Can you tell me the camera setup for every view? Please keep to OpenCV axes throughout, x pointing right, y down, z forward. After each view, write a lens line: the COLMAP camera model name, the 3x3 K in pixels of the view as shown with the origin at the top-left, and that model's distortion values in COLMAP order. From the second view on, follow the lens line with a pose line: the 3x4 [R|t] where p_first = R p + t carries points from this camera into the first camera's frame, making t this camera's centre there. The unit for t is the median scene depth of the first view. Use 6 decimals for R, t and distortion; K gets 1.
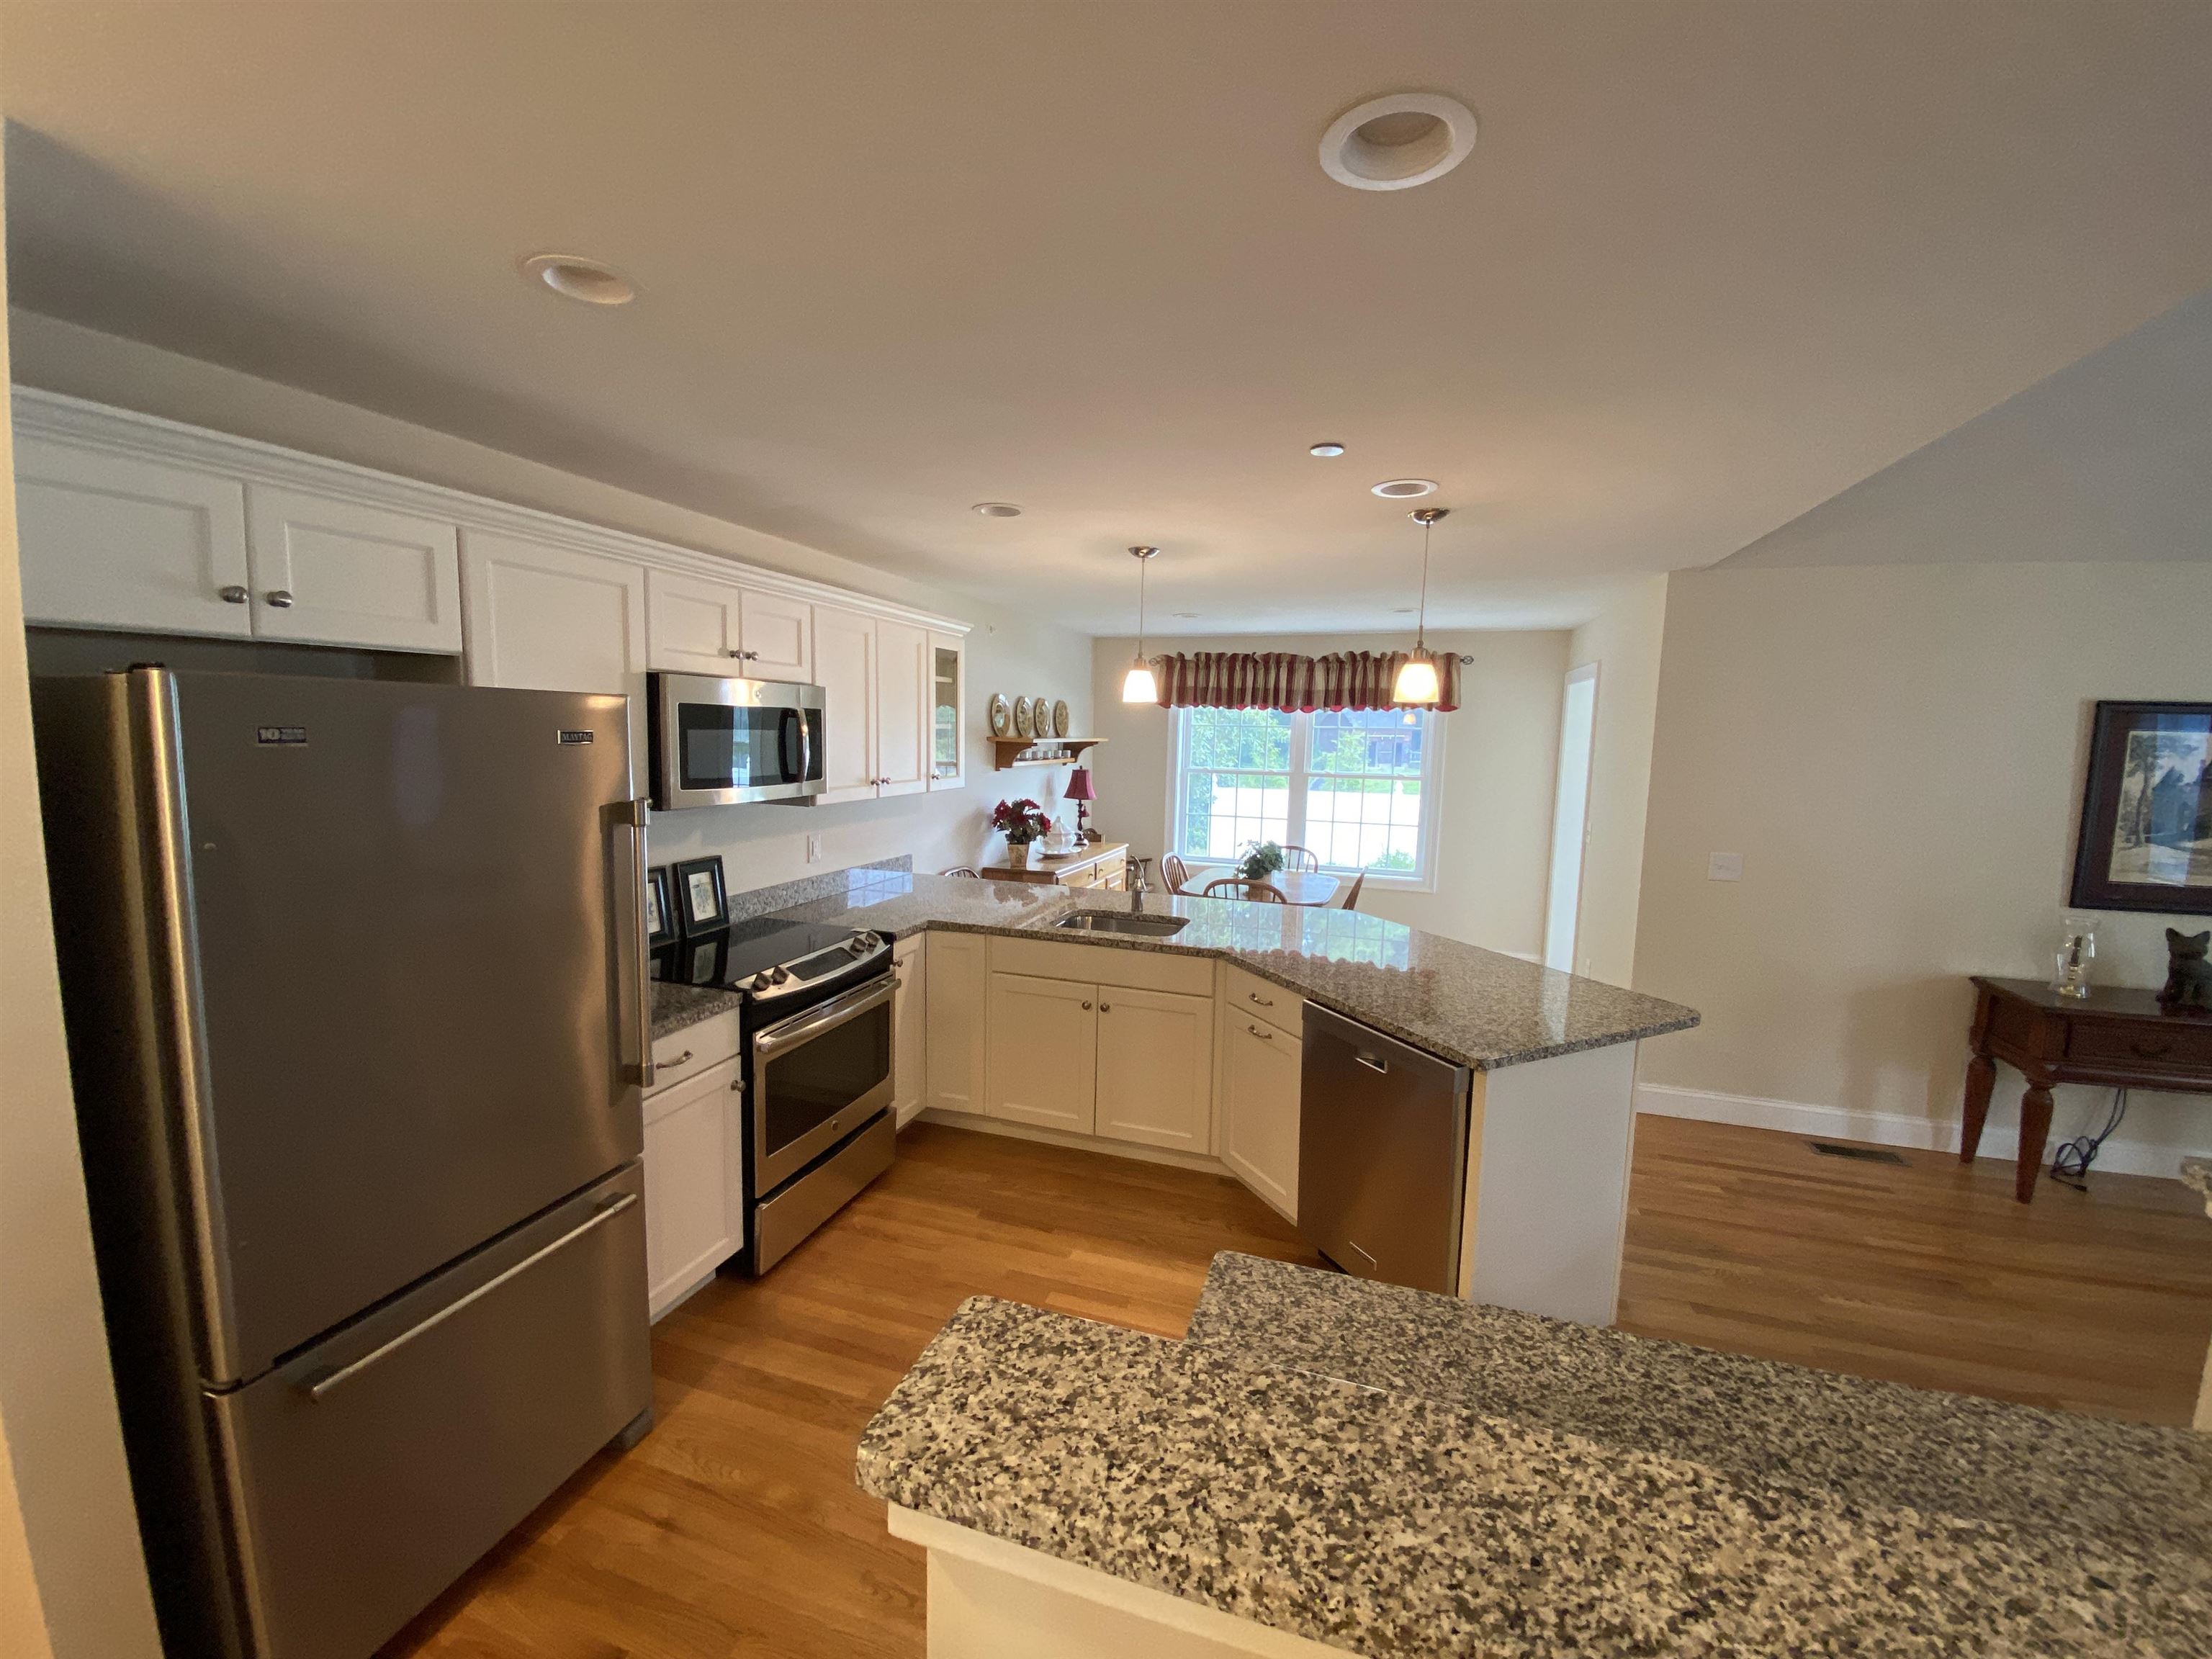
lens RADIAL K [[891.8, 0, 1107.7], [0, 891.8, 824.7], [0, 0, 1]] dist [0.043213, -0.029122]
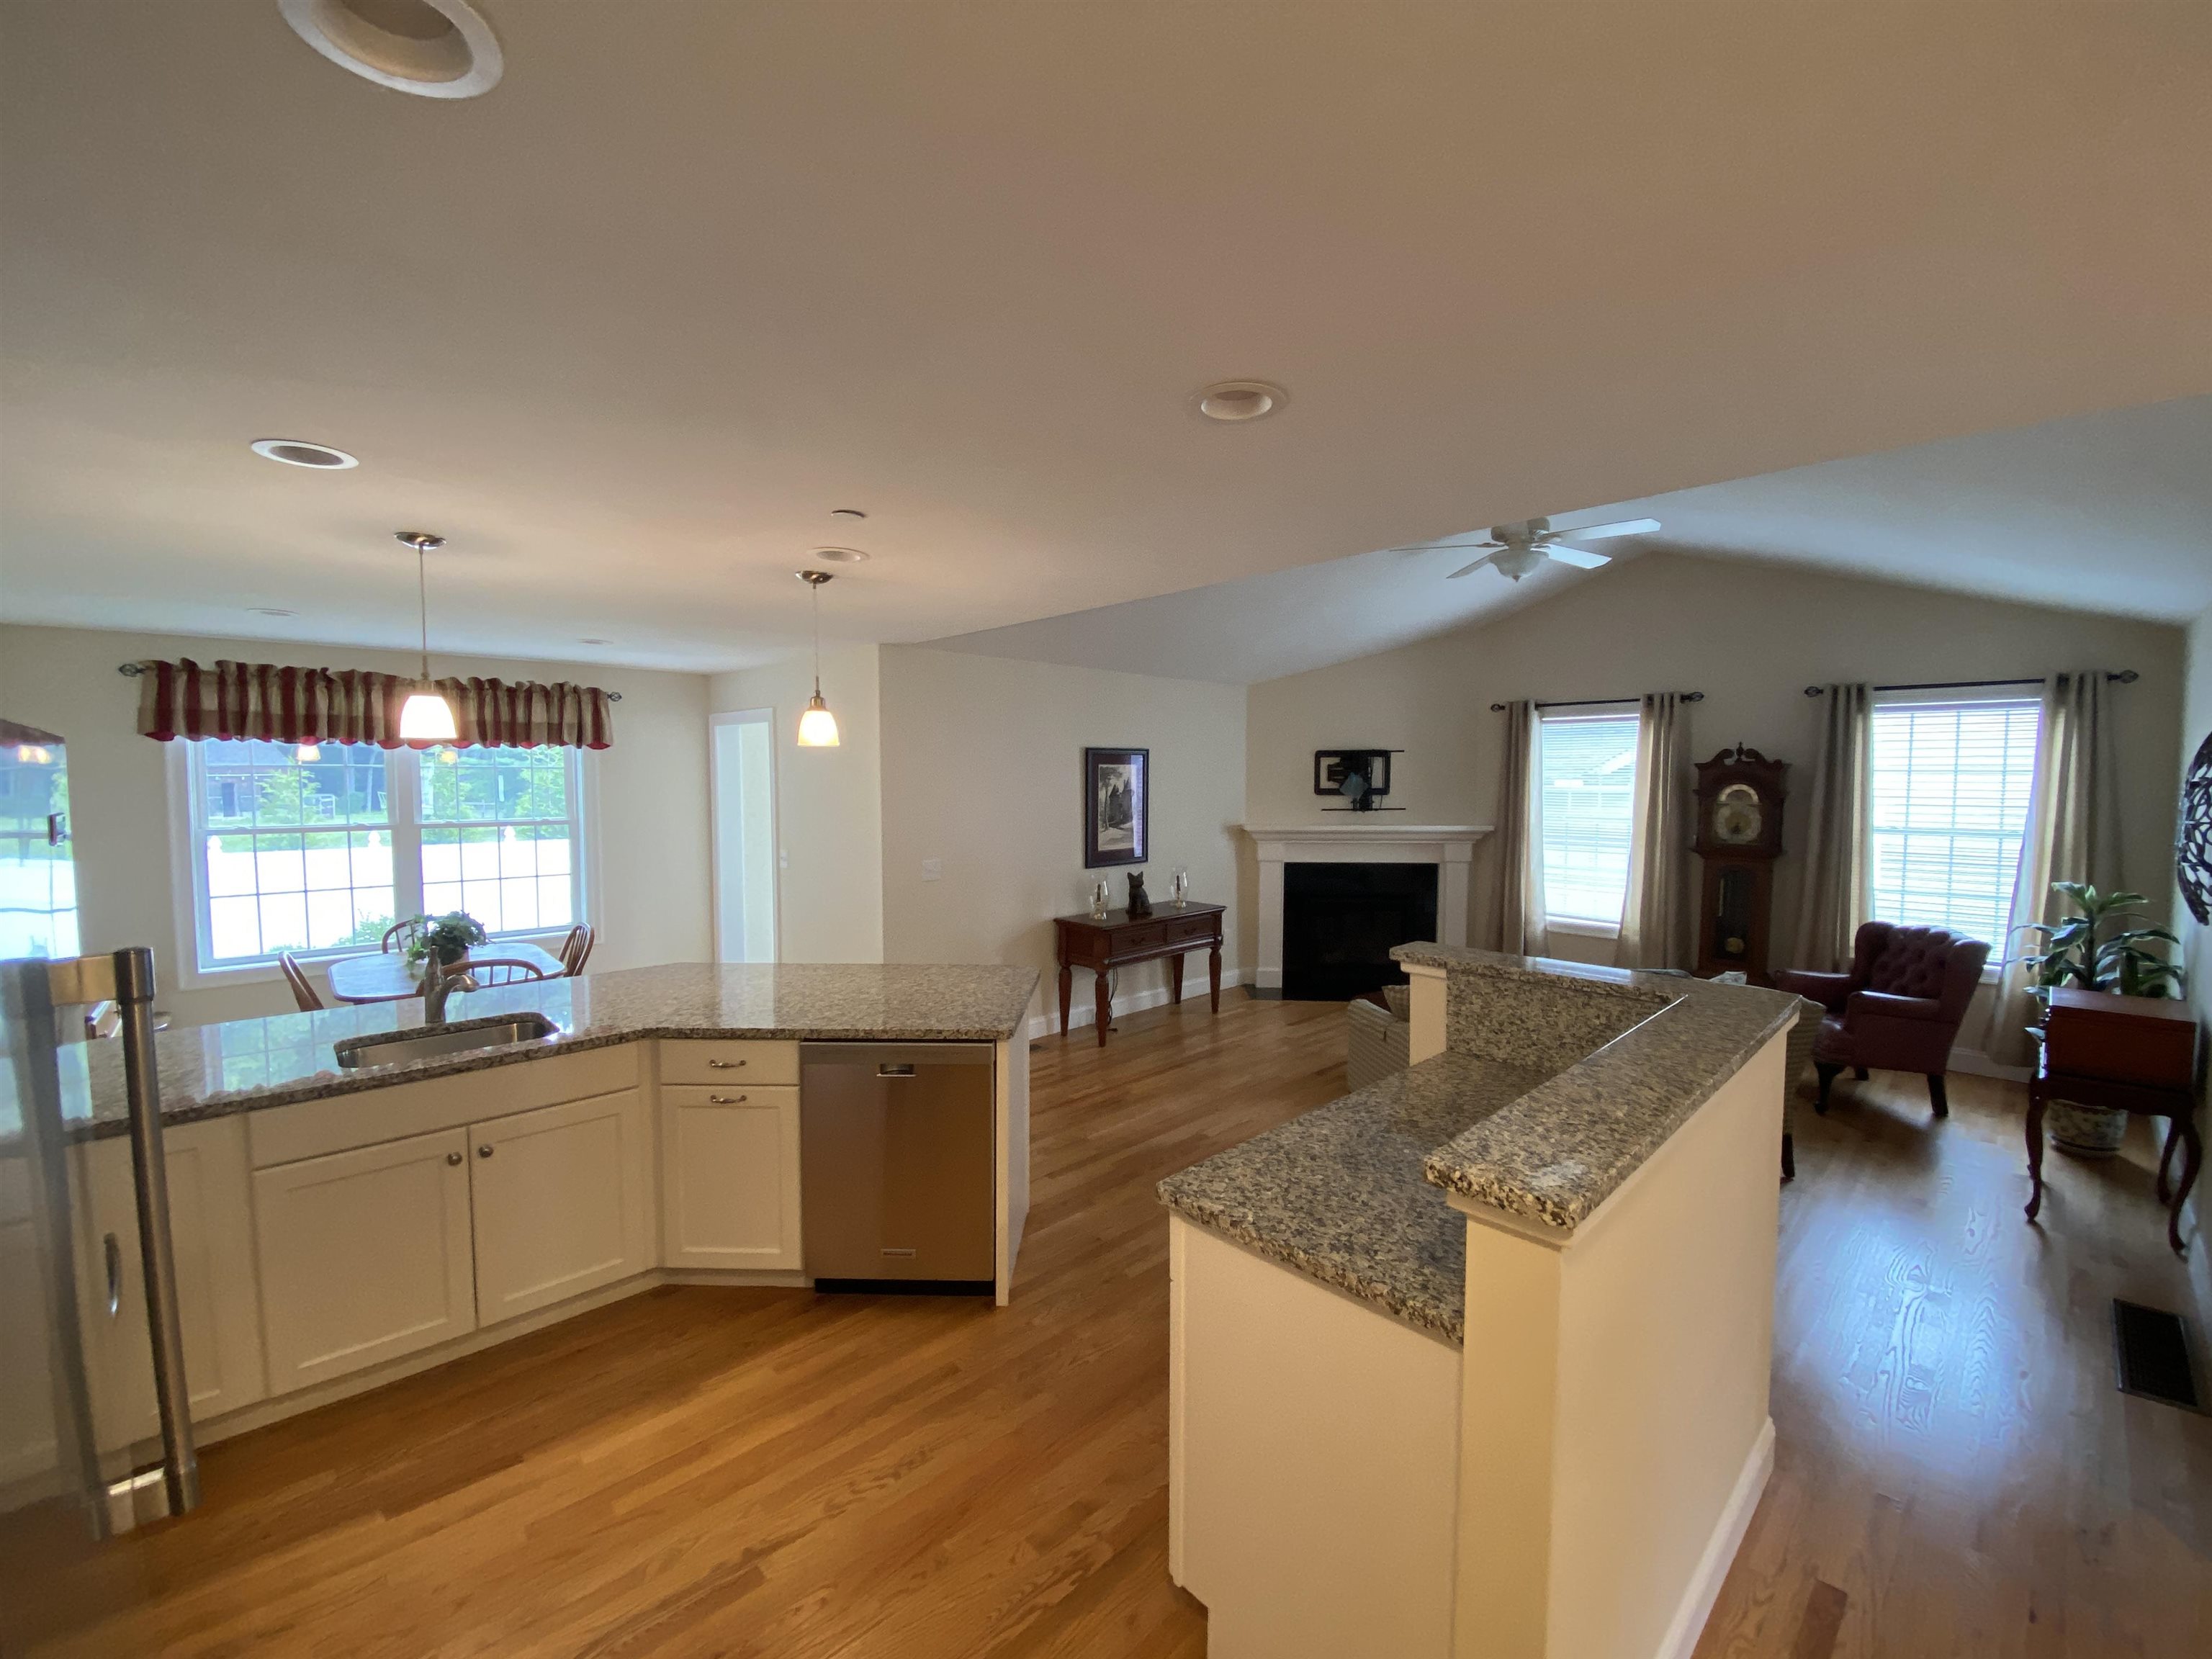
lens RADIAL K [[891.8, 0, 1107.7], [0, 891.8, 824.7], [0, 0, 1]] dist [0.043213, -0.029122]
pose [[0.470698, -0.071104, 0.879425, -0.391939], [0.103777, 0.994290, 0.024847, -0.028848], [-0.876170, 0.079569, 0.475389, 0.164552]]
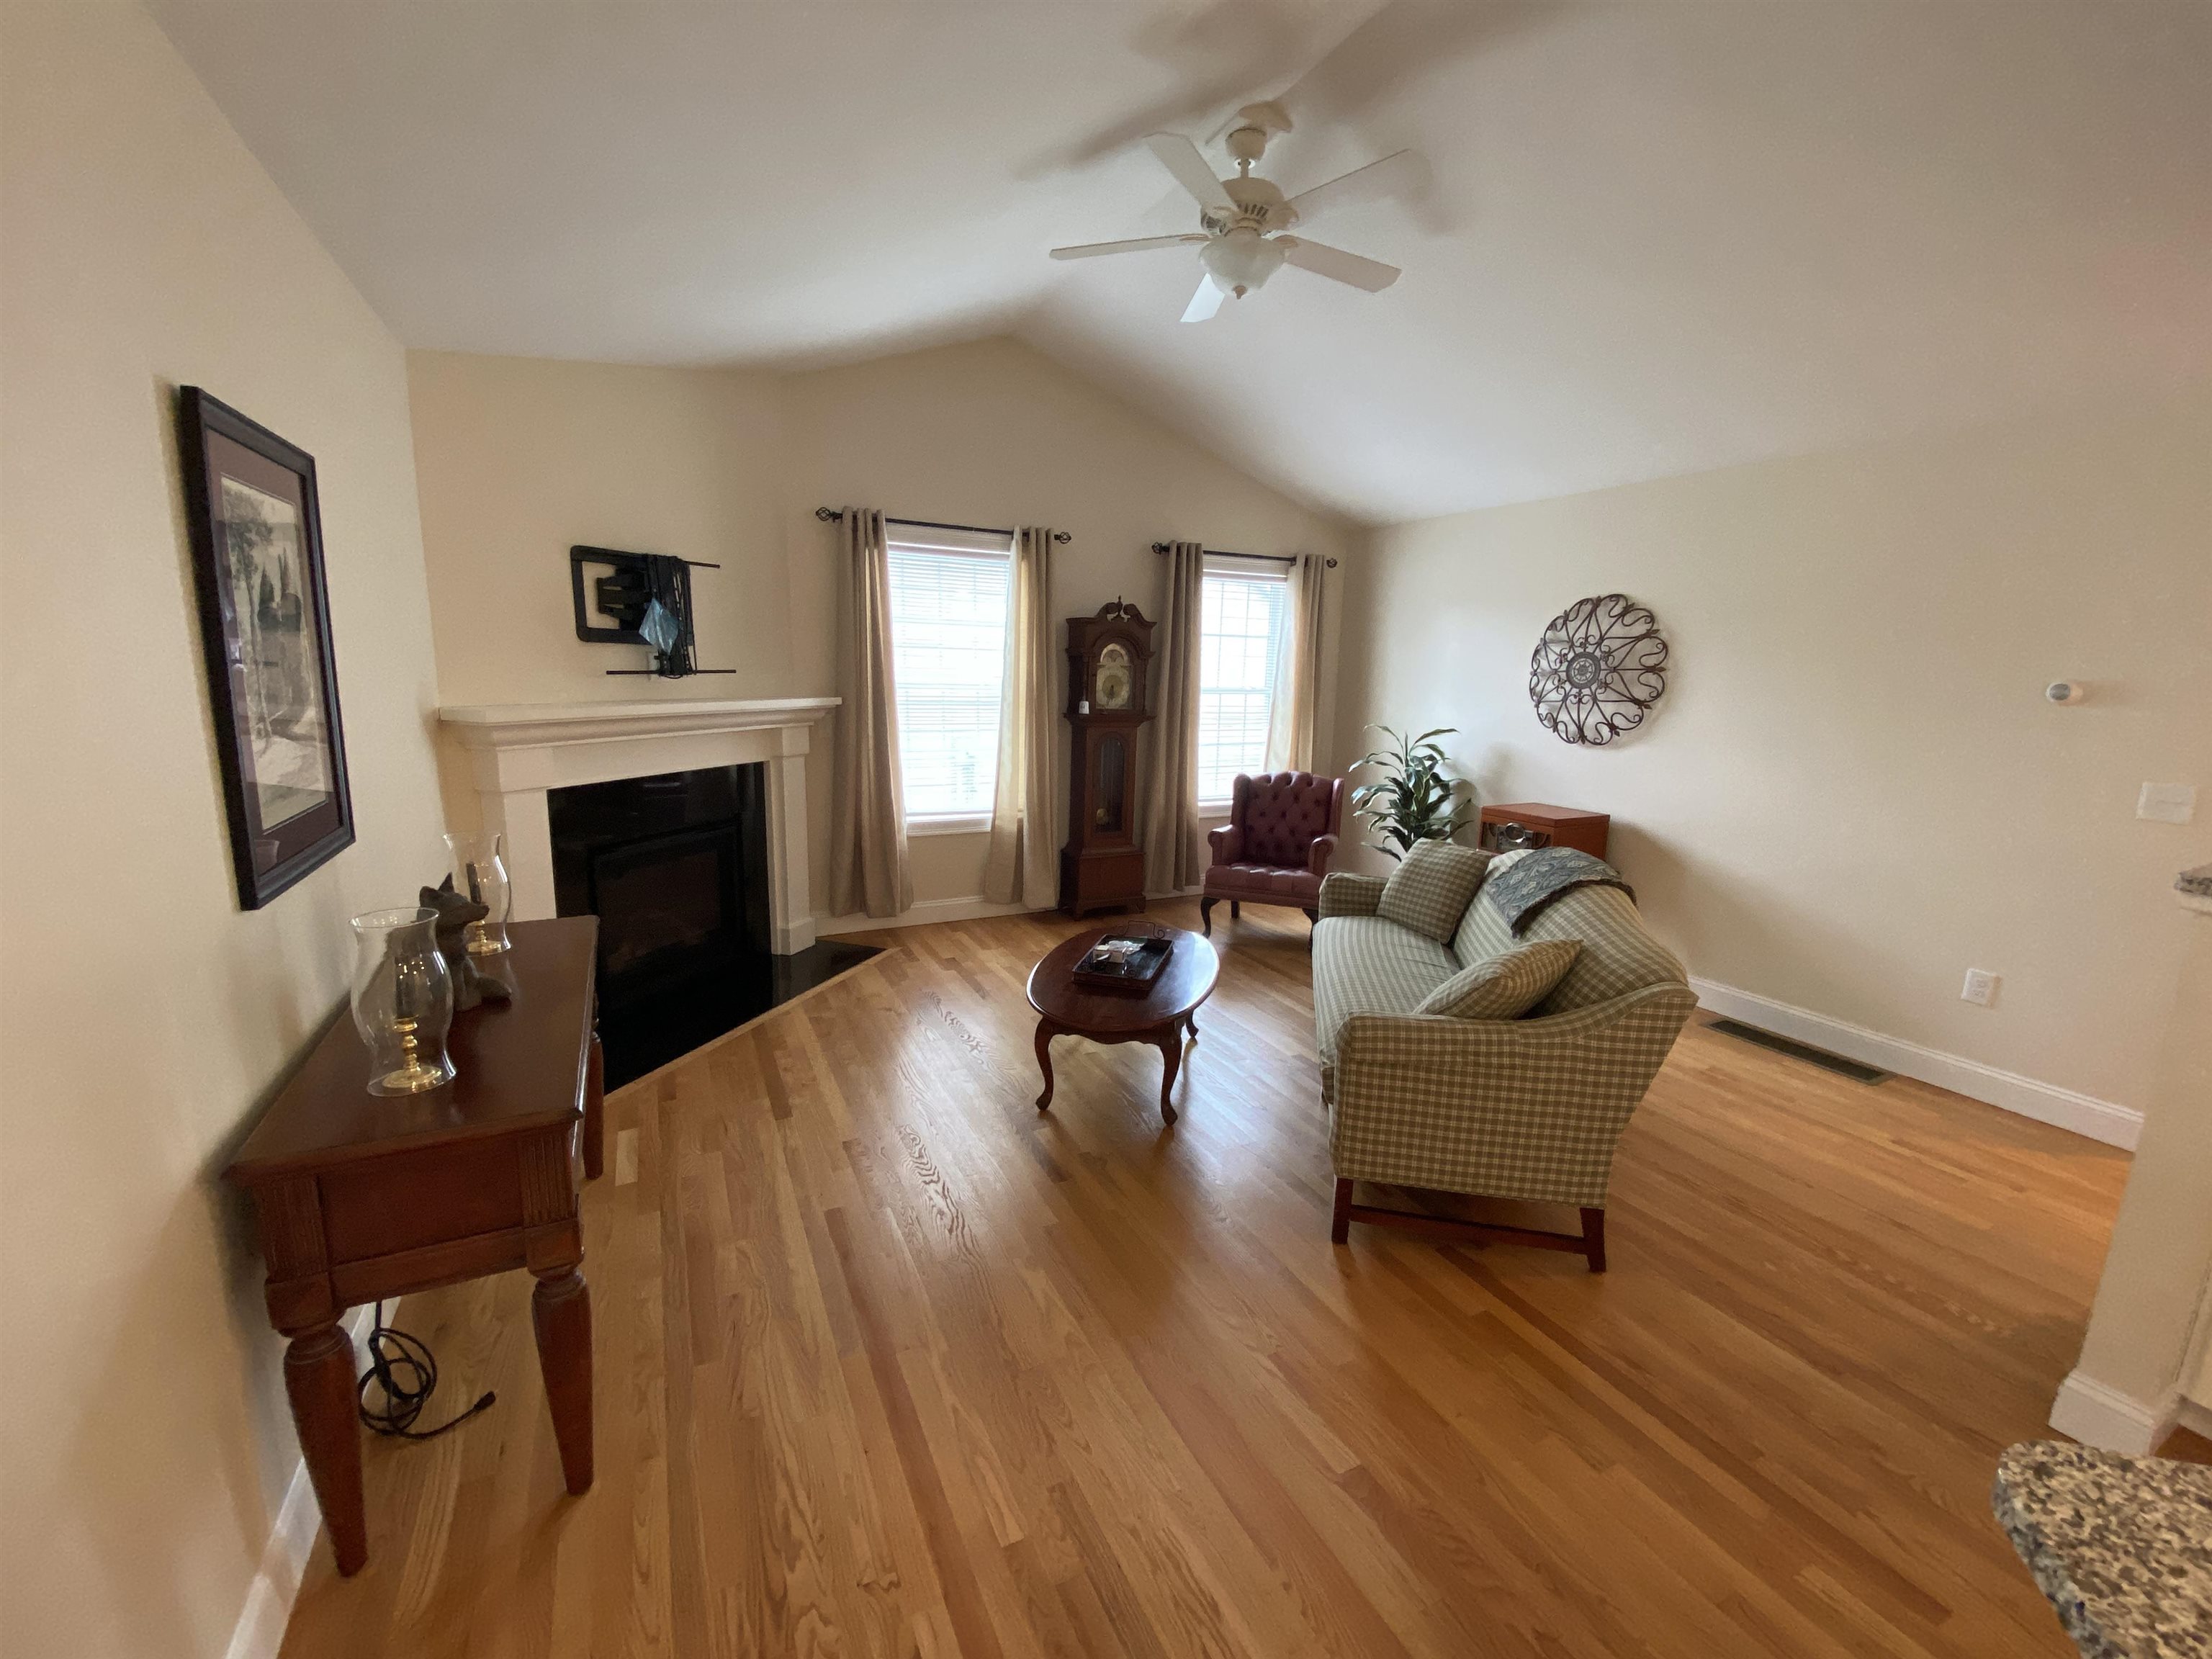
lens RADIAL K [[891.8, 0, 1107.7], [0, 891.8, 824.7], [0, 0, 1]] dist [0.043213, -0.029122]
pose [[-0.704757, -0.166696, 0.689587, 0.520041], [0.030557, 0.963969, 0.264253, -0.046372], [-0.708790, 0.207306, -0.674270, 1.019235]]
